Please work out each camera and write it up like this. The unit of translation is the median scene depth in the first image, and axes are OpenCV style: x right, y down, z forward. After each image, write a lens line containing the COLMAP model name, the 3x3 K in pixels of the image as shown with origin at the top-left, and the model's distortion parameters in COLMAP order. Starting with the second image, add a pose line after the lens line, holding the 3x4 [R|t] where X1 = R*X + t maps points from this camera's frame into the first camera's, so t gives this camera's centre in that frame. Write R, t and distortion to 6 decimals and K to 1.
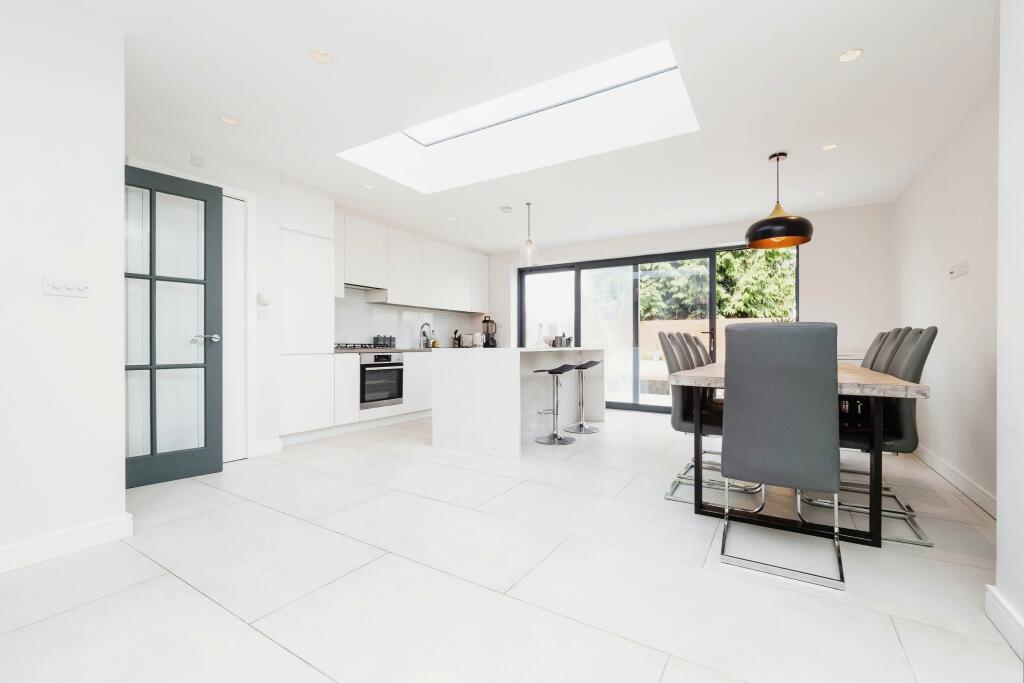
lens RADIAL K [[439.1, 0, 510.9], [0, 439.1, 343.6], [0, 0, 1]] dist [0.003442, -0.000633]
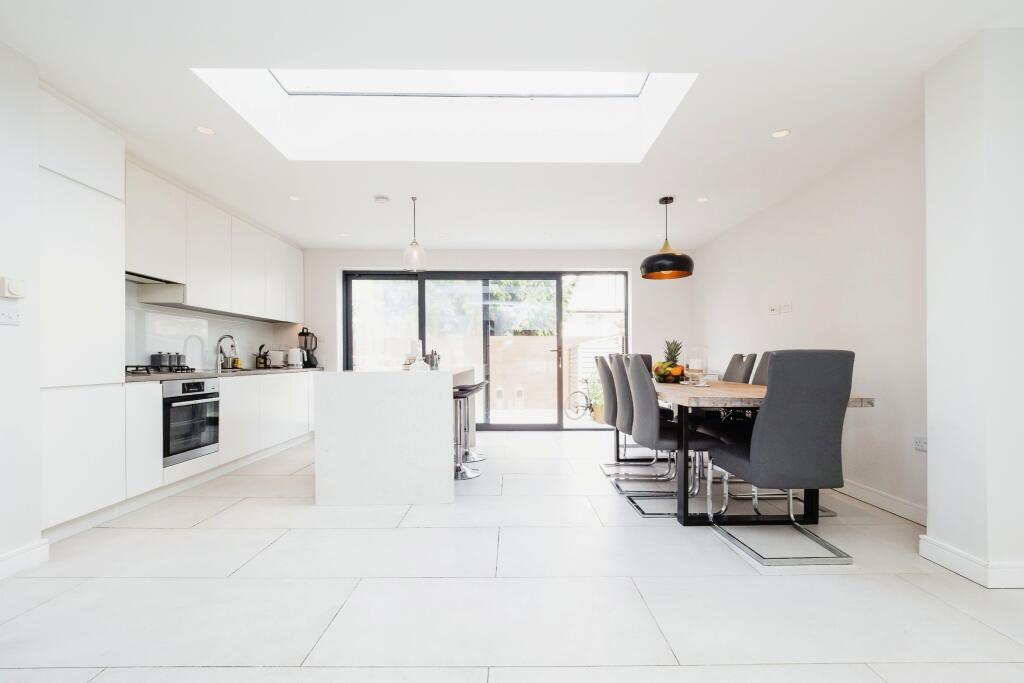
lens RADIAL K [[460.7, 0, 519.6], [0, 460.7, 359.3], [0, 0, 1]] dist [-0.002820, -0.002224]
pose [[0.842955, -0.003684, 0.537971, -0.228645], [0.002406, 0.999992, 0.003078, -0.009353], [-0.537978, -0.001301, 0.842958, 0.122918]]
